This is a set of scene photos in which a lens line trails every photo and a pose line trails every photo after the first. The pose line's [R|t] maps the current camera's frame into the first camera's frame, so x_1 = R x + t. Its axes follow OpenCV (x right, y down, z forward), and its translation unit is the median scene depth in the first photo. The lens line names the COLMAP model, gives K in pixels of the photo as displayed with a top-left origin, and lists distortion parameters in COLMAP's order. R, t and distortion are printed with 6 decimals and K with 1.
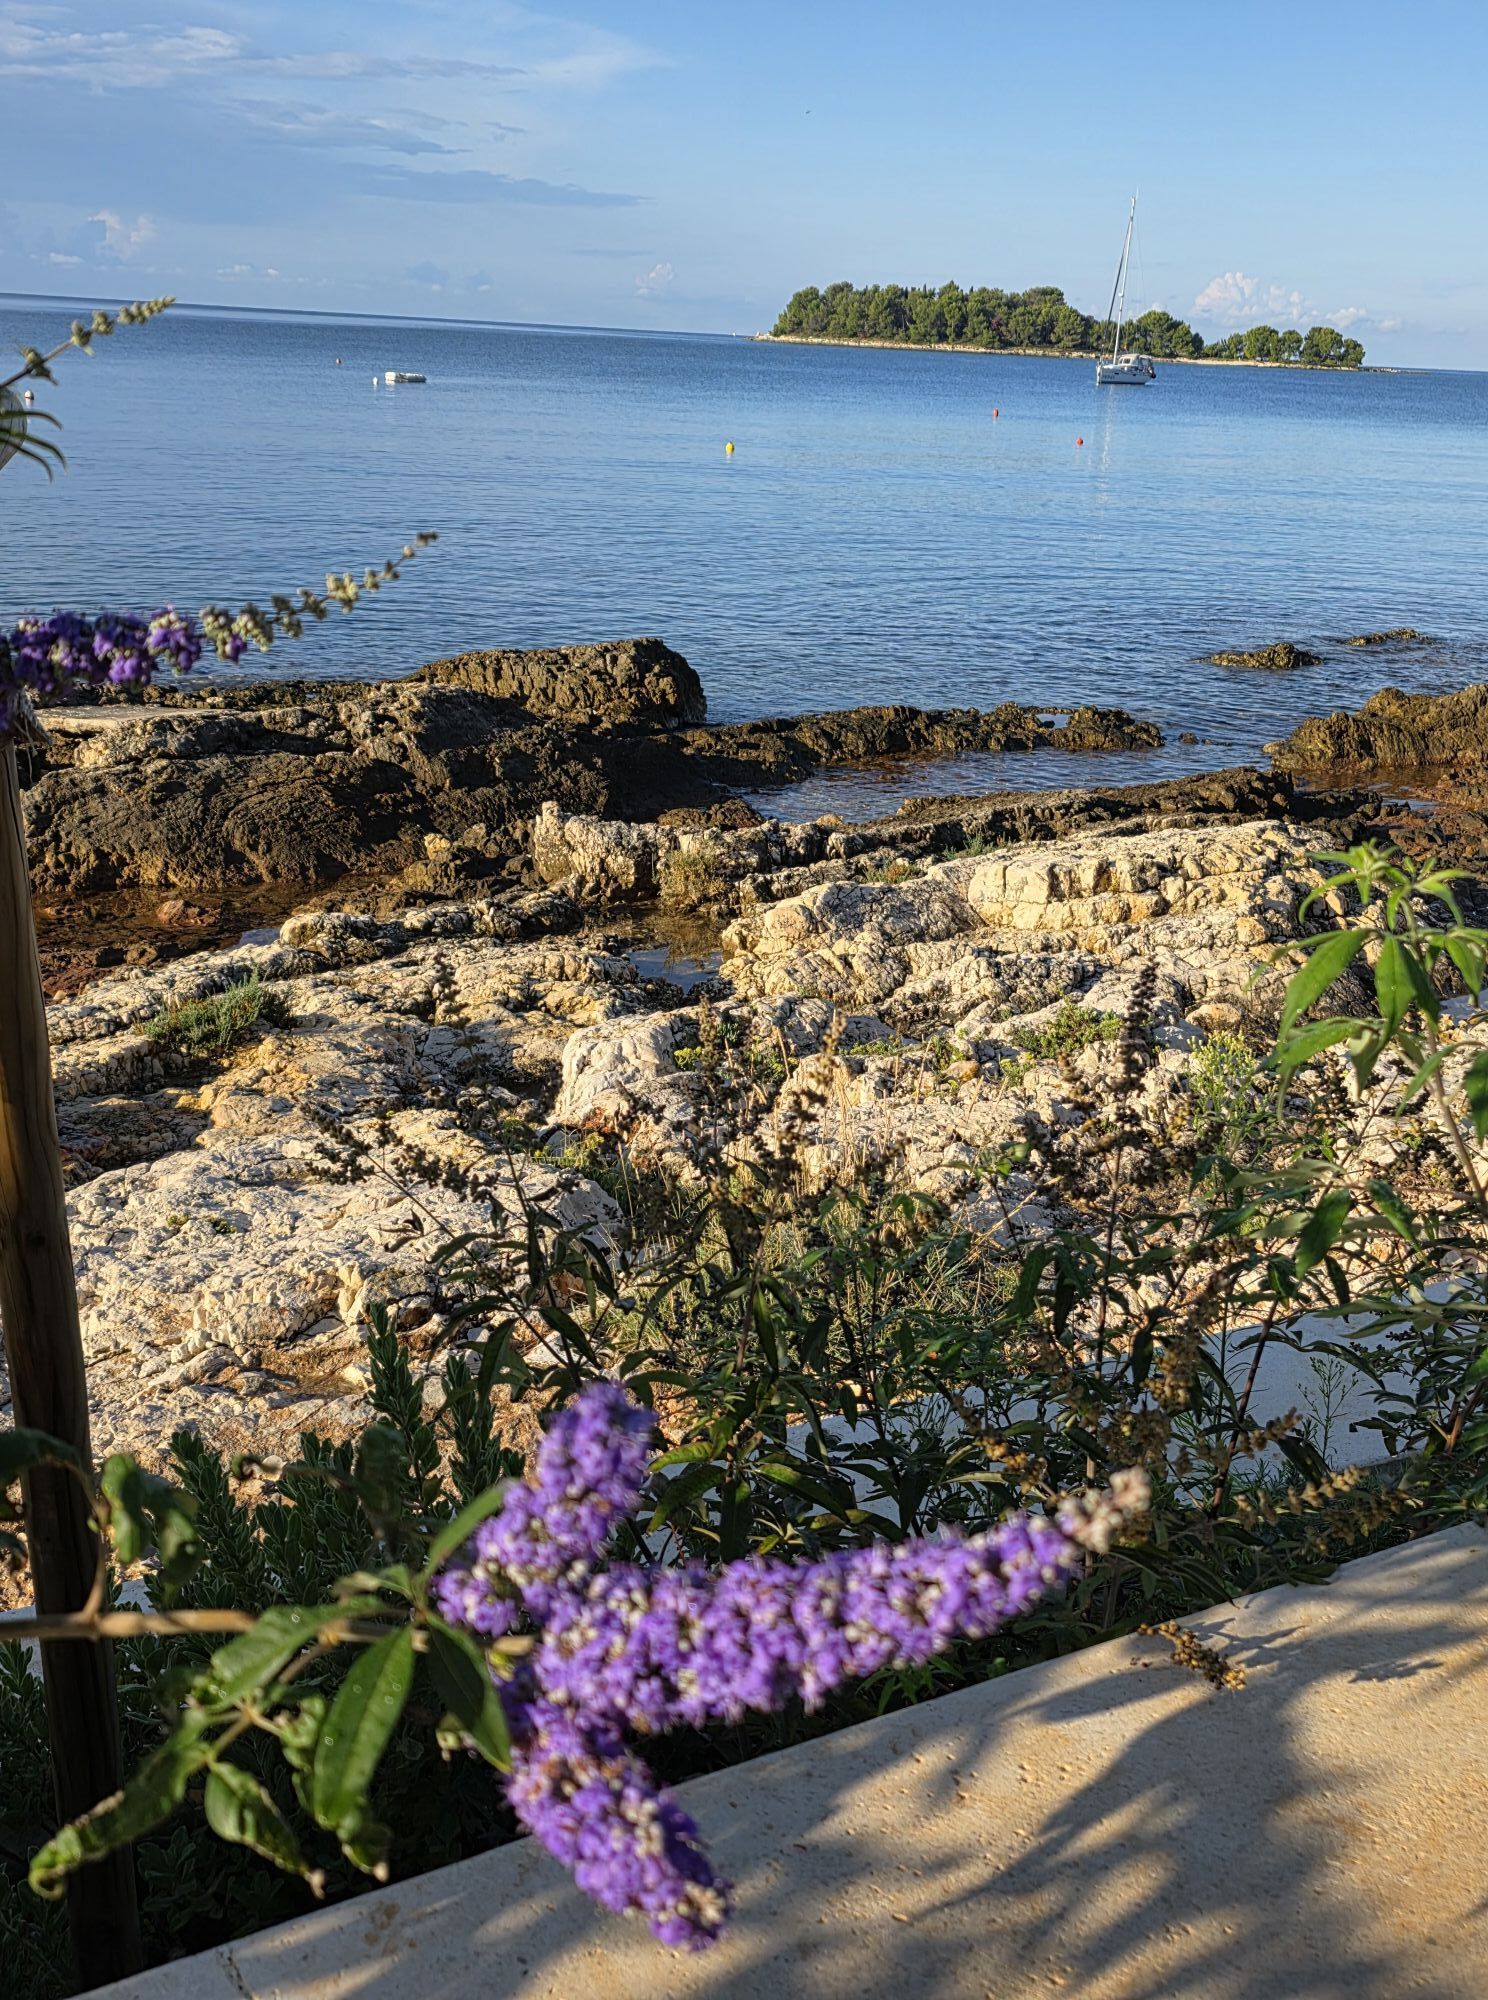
lens RADIAL K [[2862.6, 0, 759.3], [0, 2862.6, 1018.4], [0, 0, 1]] dist [0.162526, 0.000000]
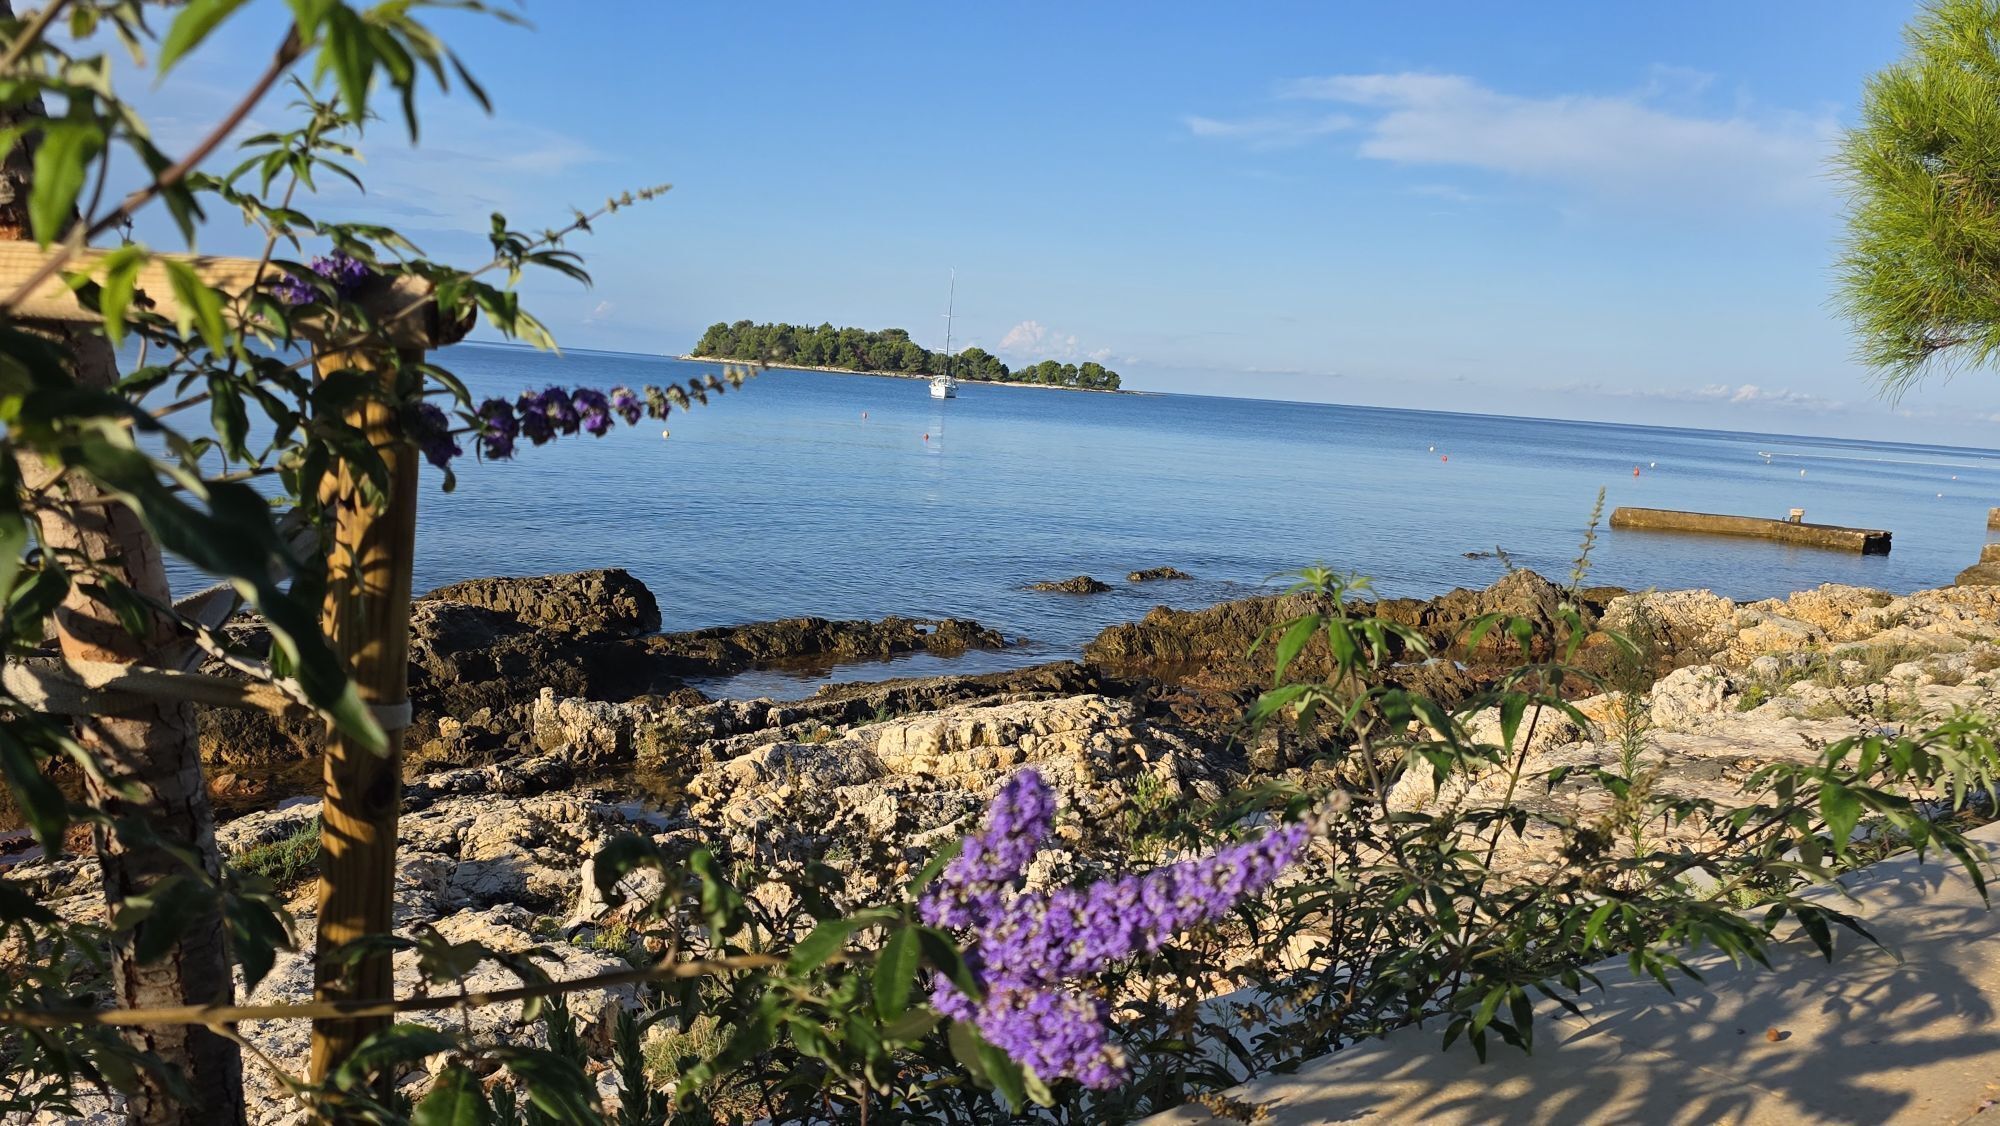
lens RADIAL K [[2954.4, 0, 993.2], [0, 2954.4, 555.5], [0, 0, 1]] dist [0.141452, 0.000000]
pose [[0.957605, 0.017175, 0.287572, -0.266408], [0.053426, 0.970317, -0.235861, 0.191604], [-0.283087, 0.241226, 0.928263, -0.300878]]
